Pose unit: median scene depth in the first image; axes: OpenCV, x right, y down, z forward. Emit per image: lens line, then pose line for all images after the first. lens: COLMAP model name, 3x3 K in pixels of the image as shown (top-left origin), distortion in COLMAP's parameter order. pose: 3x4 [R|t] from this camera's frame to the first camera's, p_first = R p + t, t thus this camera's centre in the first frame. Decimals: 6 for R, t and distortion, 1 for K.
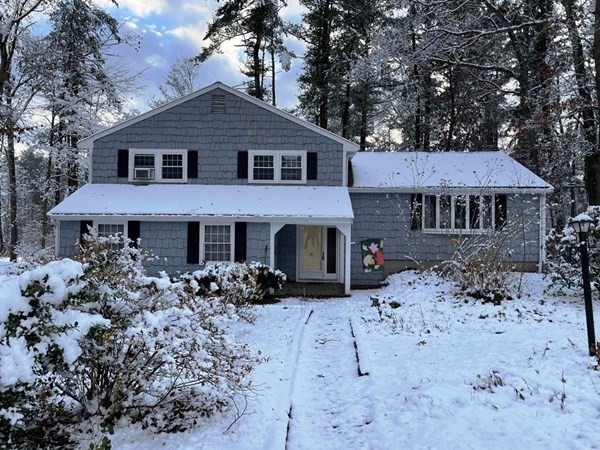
lens RADIAL K [[467.0, 0, 299.3], [0, 467.0, 223.1], [0, 0, 1]] dist [0.016387, 0.003342]
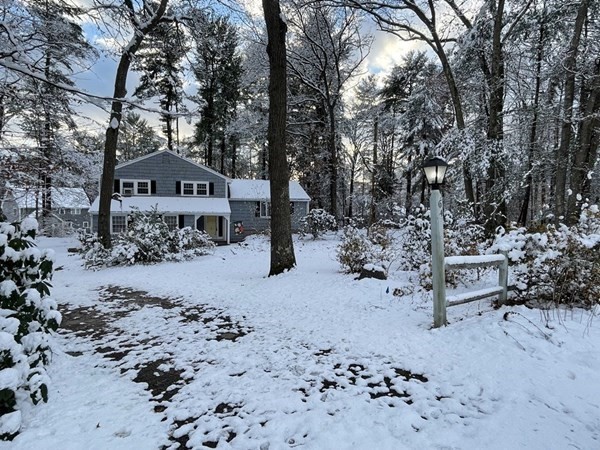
lens RADIAL K [[467.0, 0, 300.0], [0, 467.0, 222.1], [0, 0, 1]] dist [0.016387, 0.003342]
pose [[0.962359, -0.015915, 0.271315, -0.170079], [0.005391, 0.999205, 0.039492, -0.048067], [-0.271728, -0.036543, 0.961680, -1.237997]]
